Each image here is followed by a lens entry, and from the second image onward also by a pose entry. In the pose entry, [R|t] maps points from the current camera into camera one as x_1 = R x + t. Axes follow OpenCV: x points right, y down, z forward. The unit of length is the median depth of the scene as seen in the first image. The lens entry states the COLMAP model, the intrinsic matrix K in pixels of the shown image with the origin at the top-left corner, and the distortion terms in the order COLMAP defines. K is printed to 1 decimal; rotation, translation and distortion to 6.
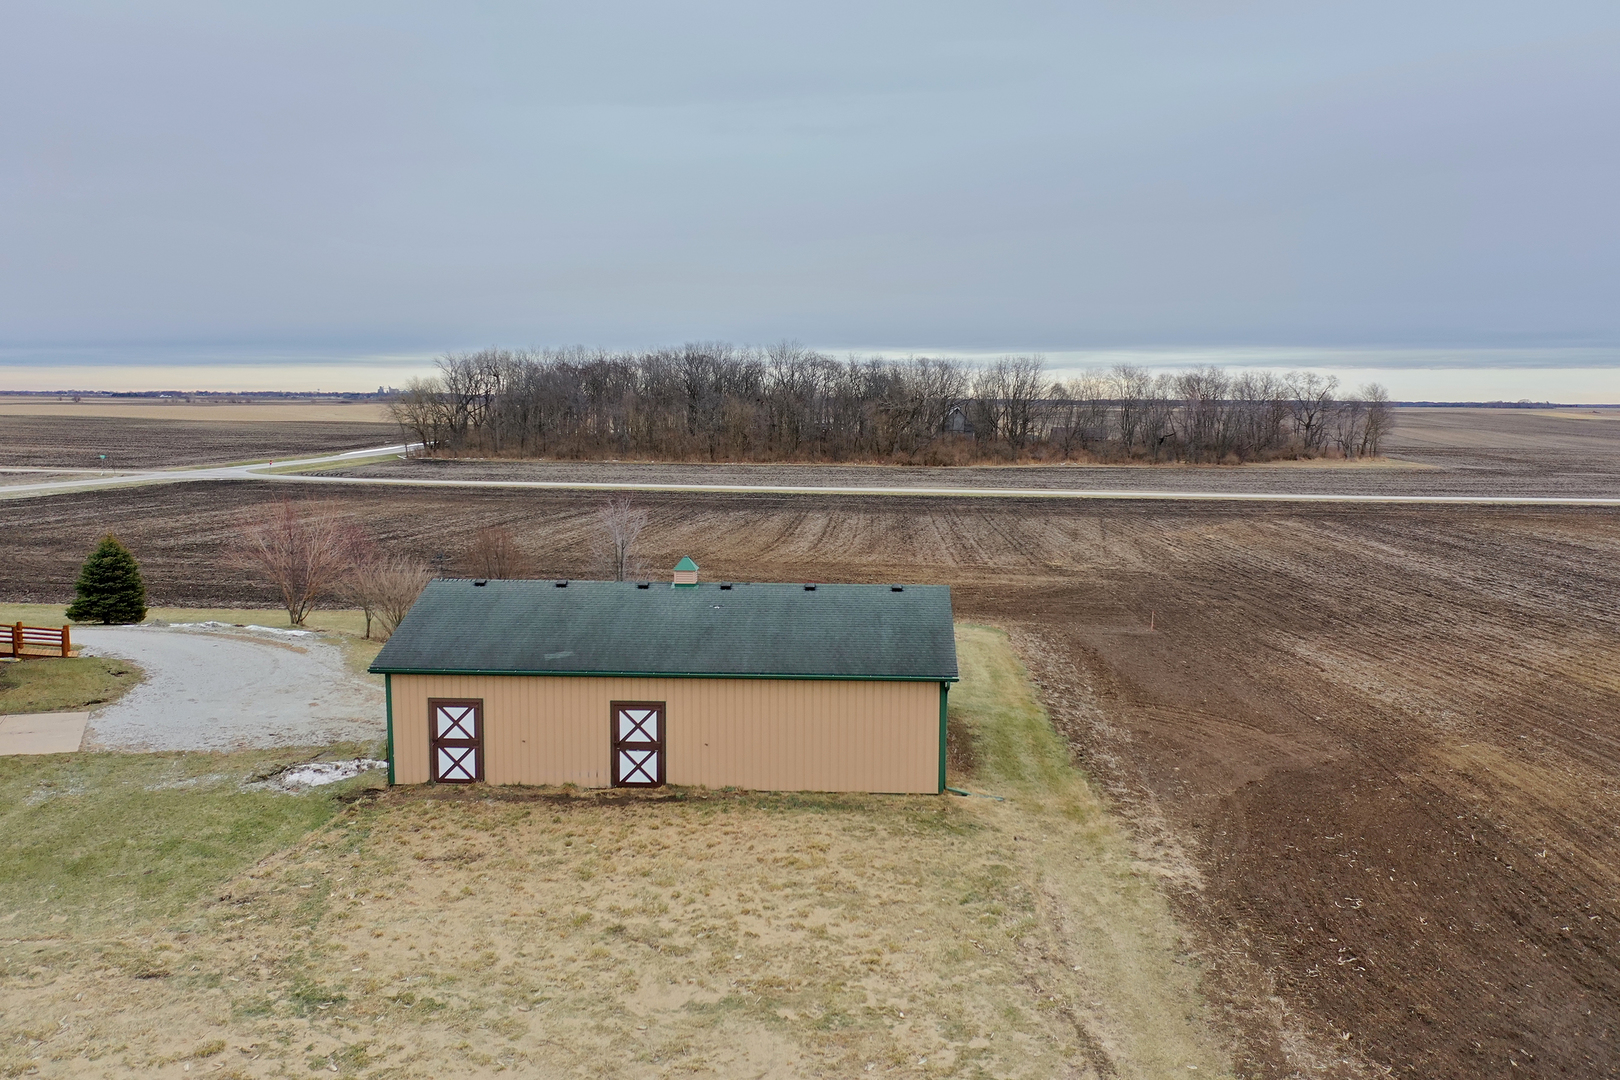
lens RADIAL K [[1271.3, 0, 803.5], [0, 1271.3, 533.4], [0, 0, 1]] dist [-0.001977, -0.001318]
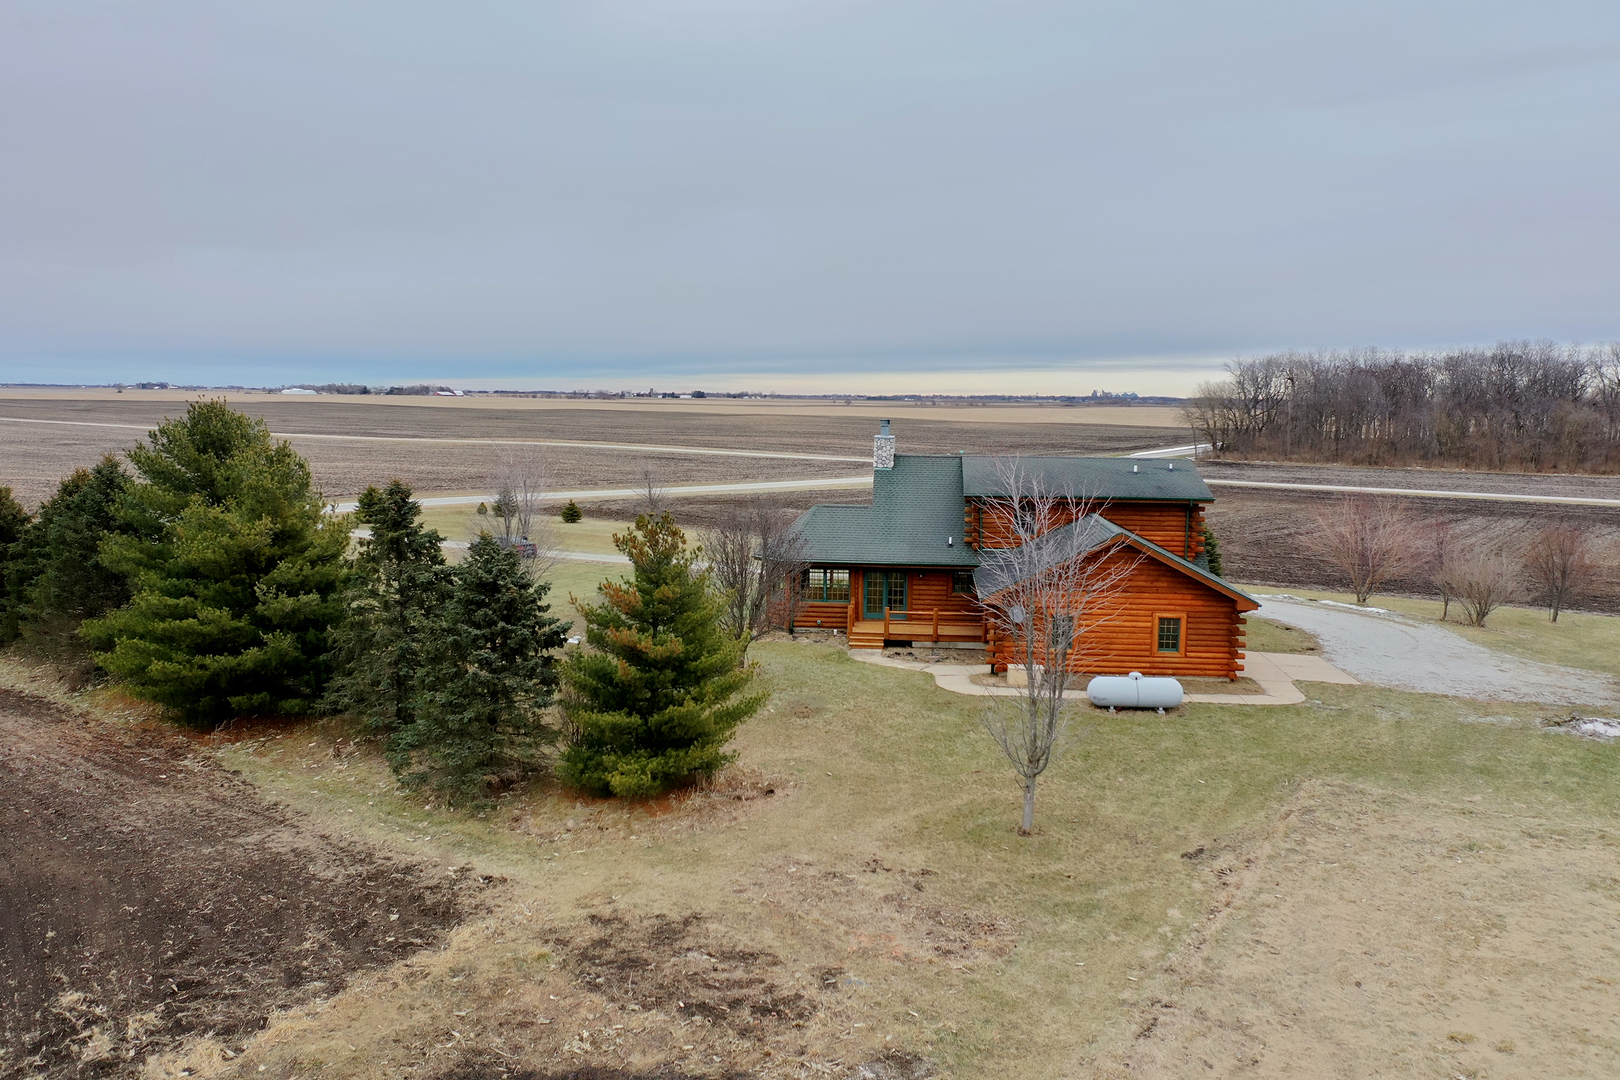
lens RADIAL K [[1271.3, 0, 803.5], [0, 1271.3, 533.4], [0, 0, 1]] dist [-0.001977, -0.001318]
pose [[0.858654, 0.054300, -0.509671, -0.056493], [-0.055697, 0.998369, 0.012532, 0.005232], [0.509521, 0.017626, 0.860278, -0.048144]]
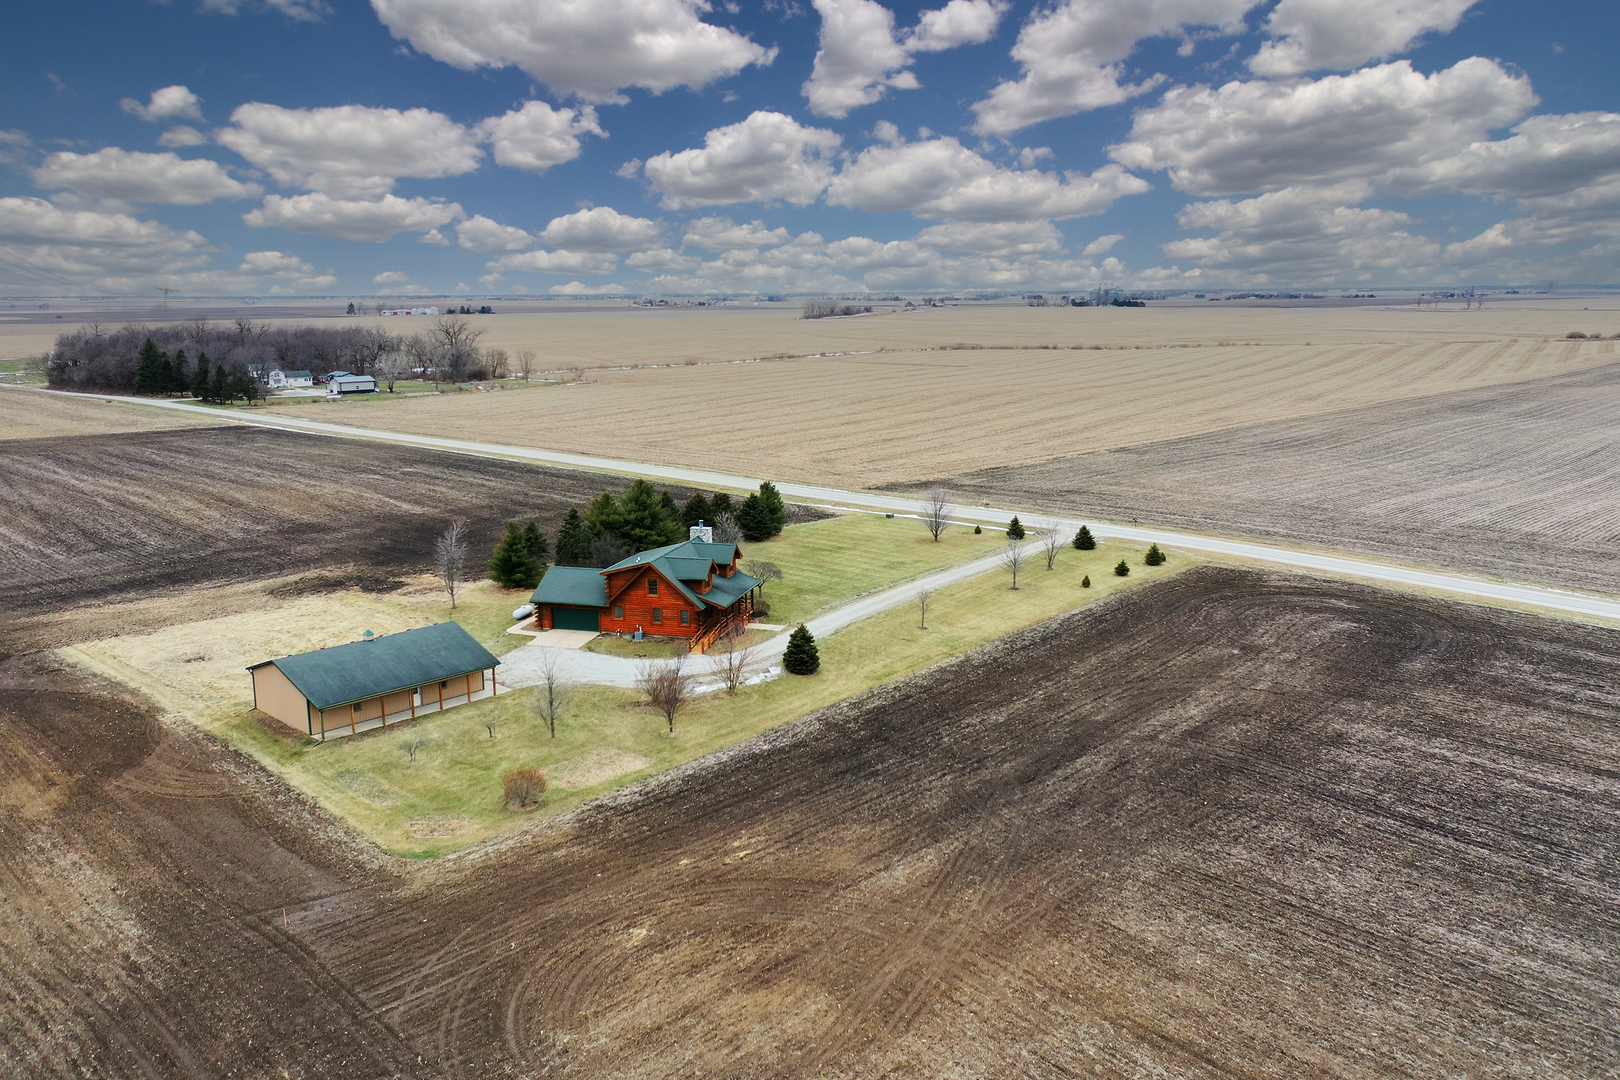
lens RADIAL K [[1262.8, 0, 823.0], [0, 1262.8, 540.3], [0, 0, 1]] dist [0.003890, 0.006114]
pose [[-0.641760, 0.140609, -0.753905, 0.182719], [-0.080155, 0.965366, 0.248280, -0.129547], [0.762705, 0.219766, -0.608263, 0.475425]]
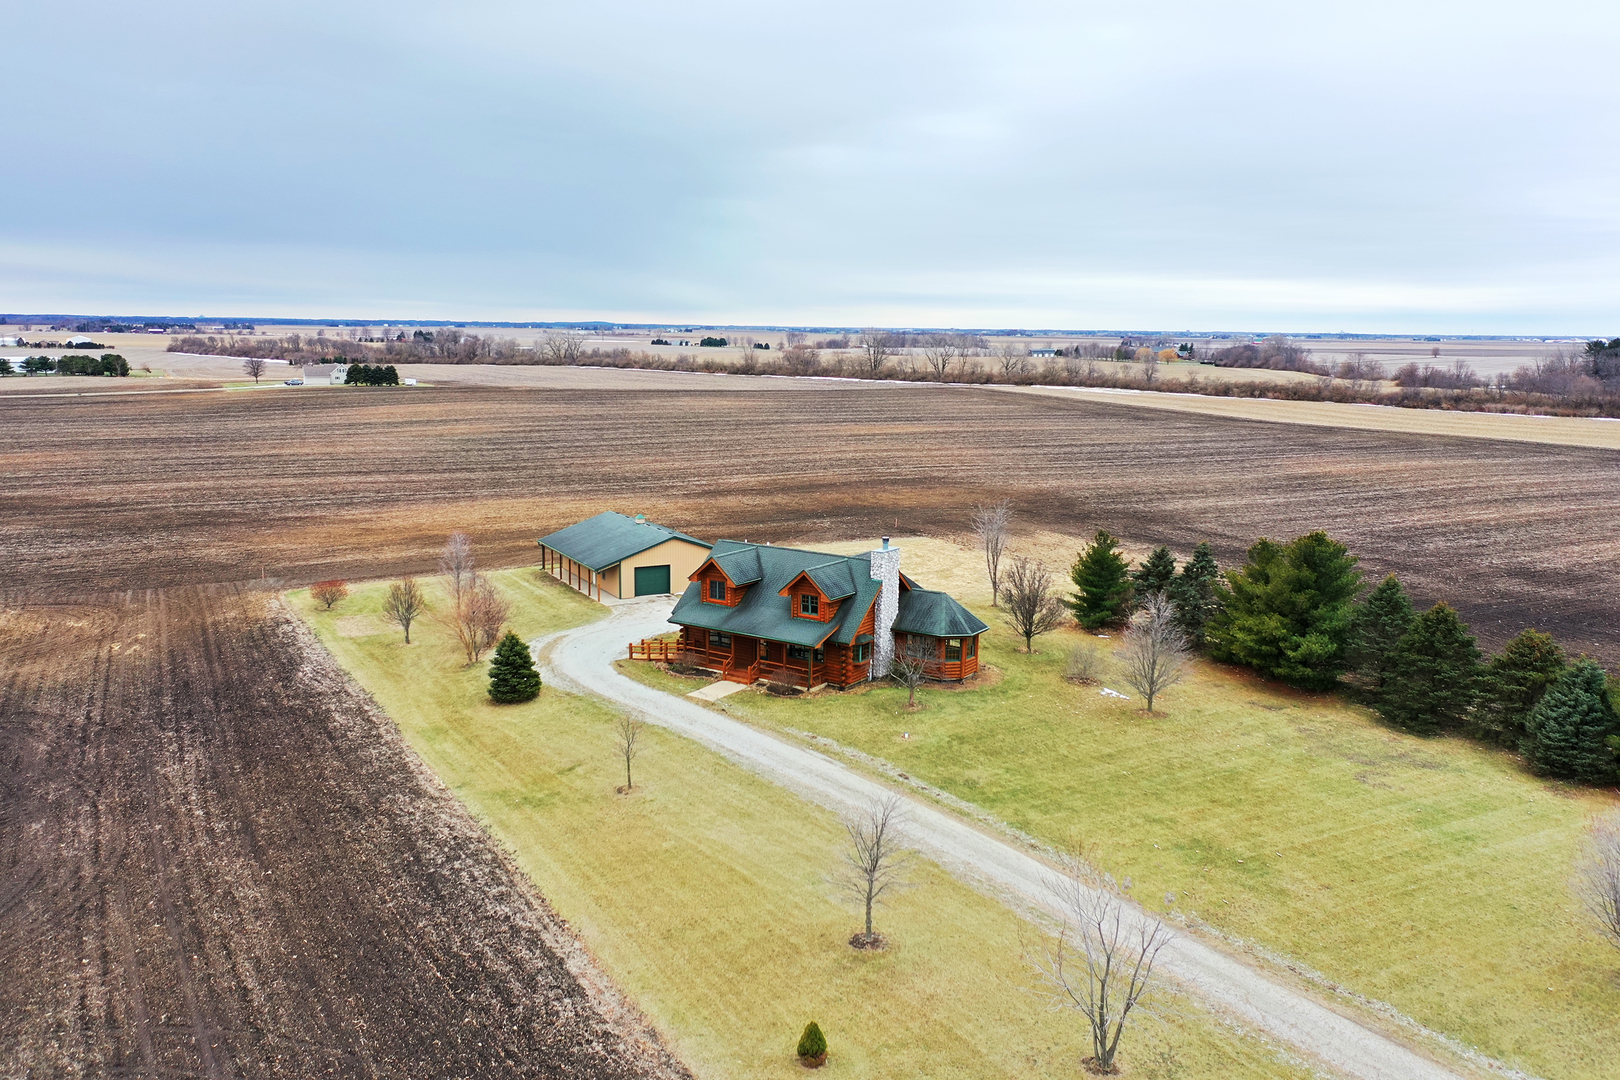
lens RADIAL K [[1271.3, 0, 803.5], [0, 1271.3, 533.4], [0, 0, 1]] dist [-0.001977, -0.001318]
pose [[-0.513542, -0.154551, 0.844031, -0.397764], [0.070213, 0.972778, 0.220847, -0.080342], [-0.855187, 0.172676, -0.488711, 0.304581]]
